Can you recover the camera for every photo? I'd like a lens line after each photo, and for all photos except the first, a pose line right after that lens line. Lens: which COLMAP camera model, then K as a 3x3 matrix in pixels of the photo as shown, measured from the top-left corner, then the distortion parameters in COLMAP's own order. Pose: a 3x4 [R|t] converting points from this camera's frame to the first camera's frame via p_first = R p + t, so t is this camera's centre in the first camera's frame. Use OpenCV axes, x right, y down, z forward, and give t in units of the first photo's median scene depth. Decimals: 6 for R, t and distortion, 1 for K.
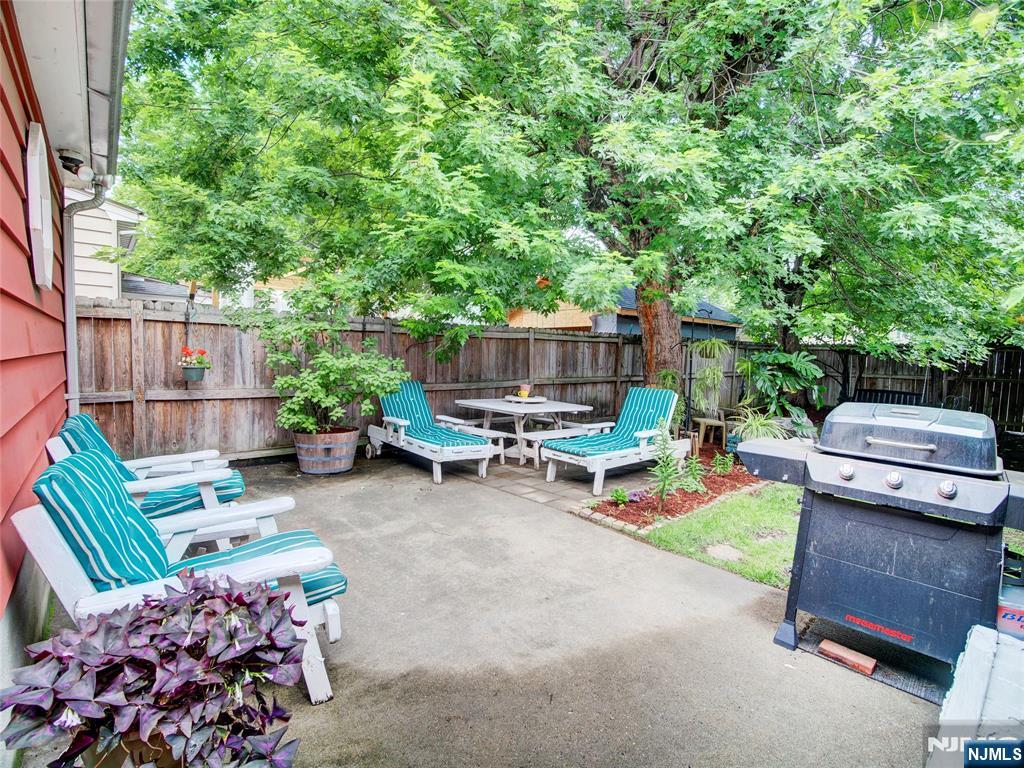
lens RADIAL K [[477.9, 0, 512.0], [0, 477.9, 384.0], [0, 0, 1]] dist [-0.000108, -0.000091]
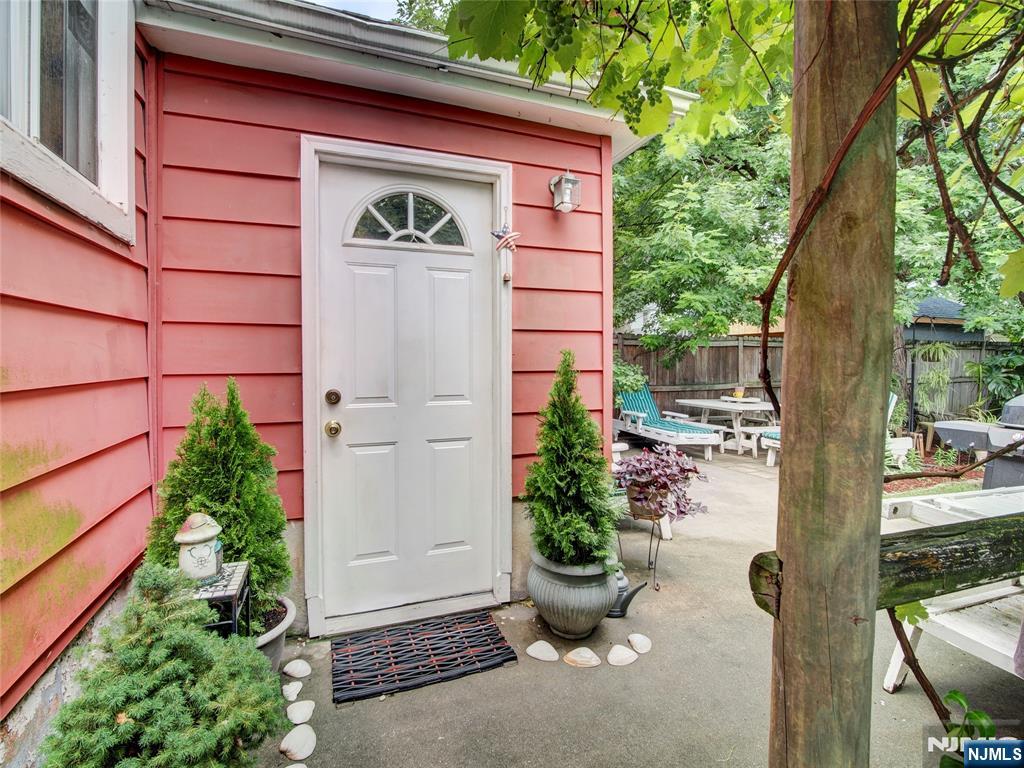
lens RADIAL K [[499.9, 0, 515.2], [0, 499.9, 368.3], [0, 0, 1]] dist [-0.003411, -0.000777]
pose [[0.942299, -0.008482, -0.334665, -0.091039], [-0.007297, 0.998921, -0.045865, 0.018484], [0.334693, 0.045661, 0.941220, -0.361045]]
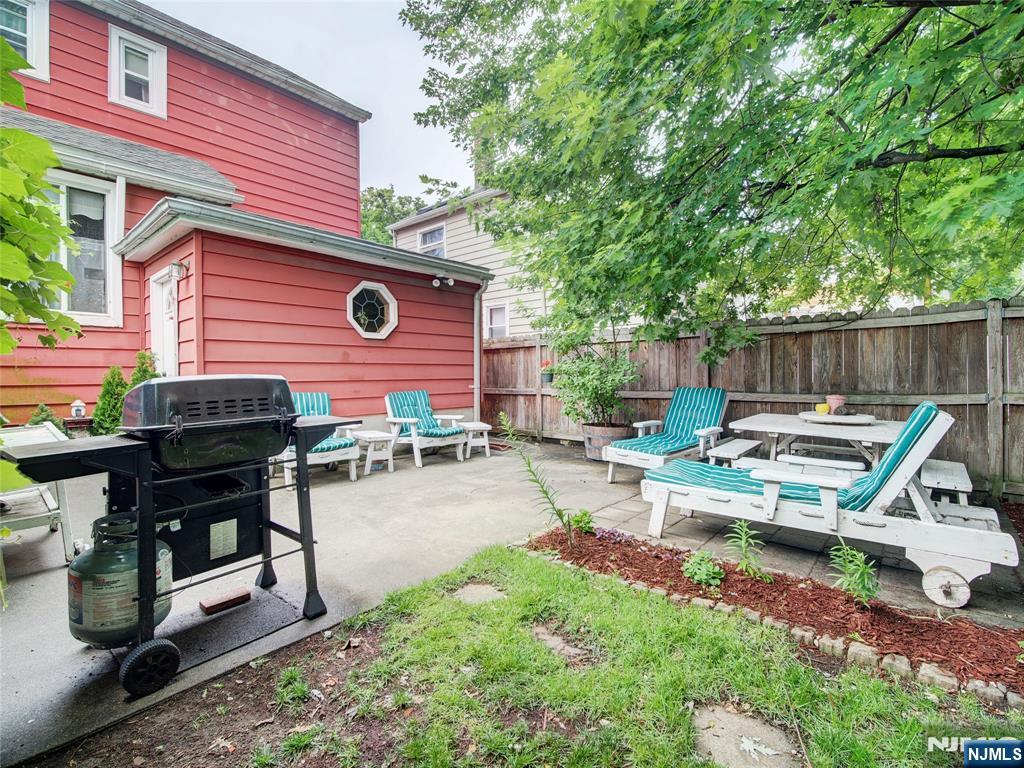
lens RADIAL K [[477.9, 0, 512.0], [0, 477.9, 384.0], [0, 0, 1]] dist [-0.000108, -0.000091]
pose [[0.140876, -0.003731, -0.990020, 0.704141], [-0.054052, 0.998472, -0.011454, 0.020150], [0.988551, 0.055127, 0.140459, 0.553596]]
